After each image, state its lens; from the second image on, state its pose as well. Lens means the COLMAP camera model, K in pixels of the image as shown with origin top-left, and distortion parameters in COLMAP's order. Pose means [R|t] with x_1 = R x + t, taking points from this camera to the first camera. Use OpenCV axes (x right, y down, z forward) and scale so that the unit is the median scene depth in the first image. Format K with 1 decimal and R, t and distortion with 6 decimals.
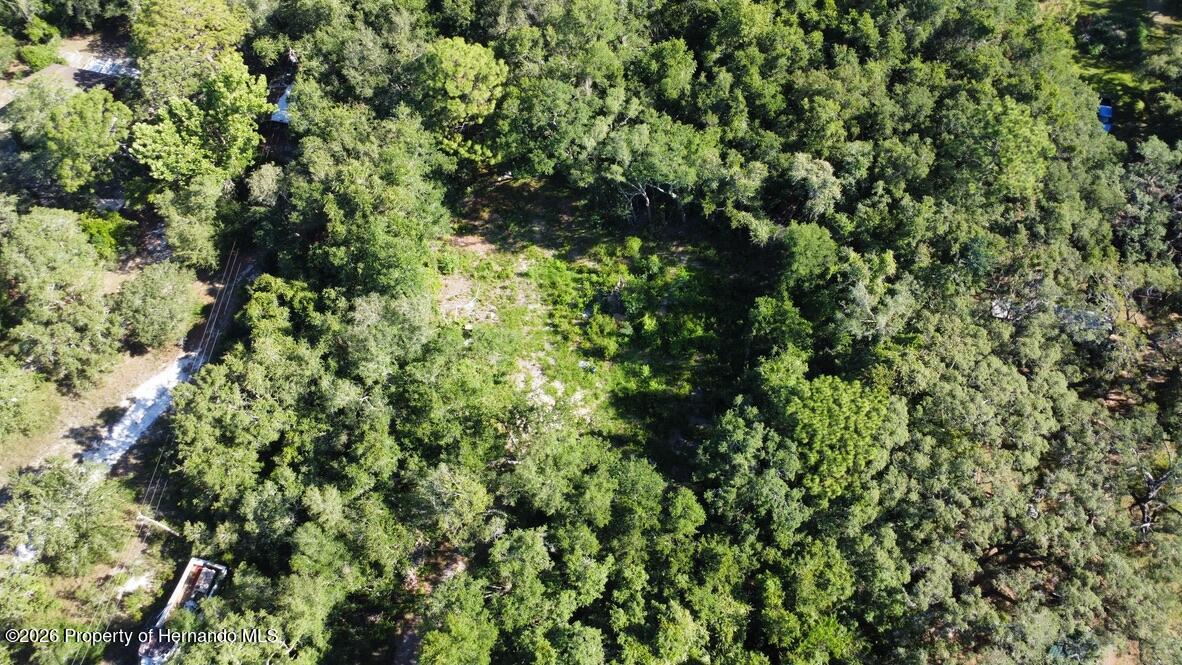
lens RADIAL K [[859.7, 0, 586.4], [0, 859.7, 342.8], [0, 0, 1]] dist [-0.043133, 0.014504]
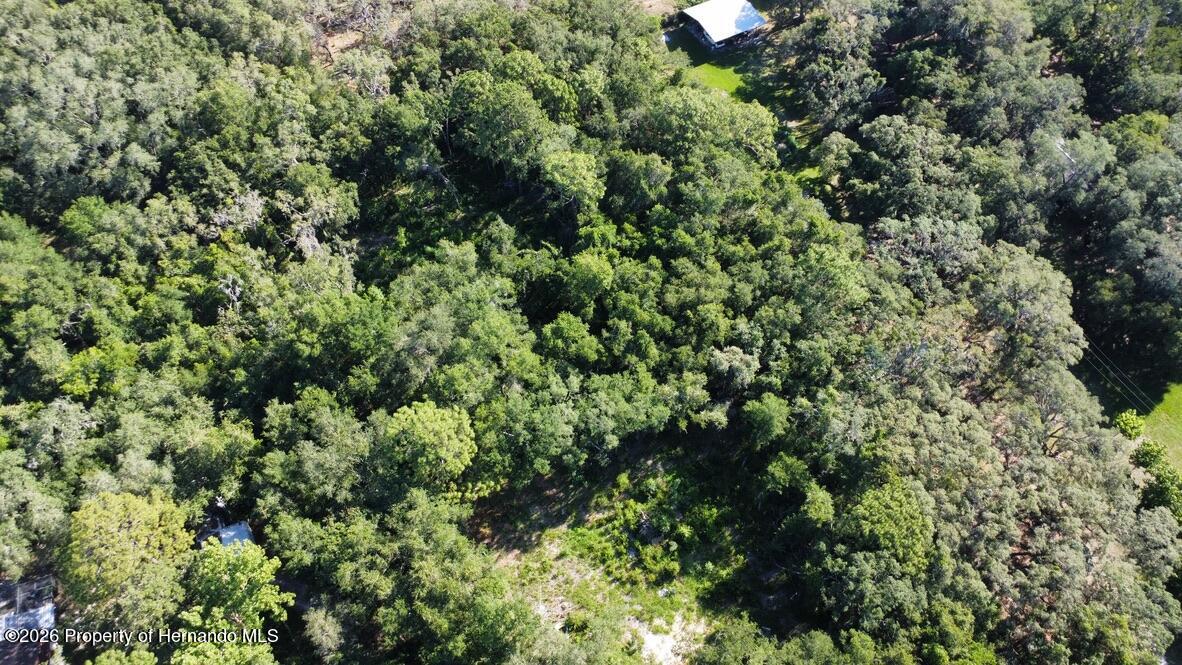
lens RADIAL K [[859.7, 0, 582.8], [0, 859.7, 331.0], [0, 0, 1]] dist [-0.043133, 0.014504]
pose [[0.776040, -0.480381, 0.408652, -0.392870], [0.533291, 0.845729, -0.018555, -0.313074], [-0.336695, 0.232330, 0.912501, -0.104166]]
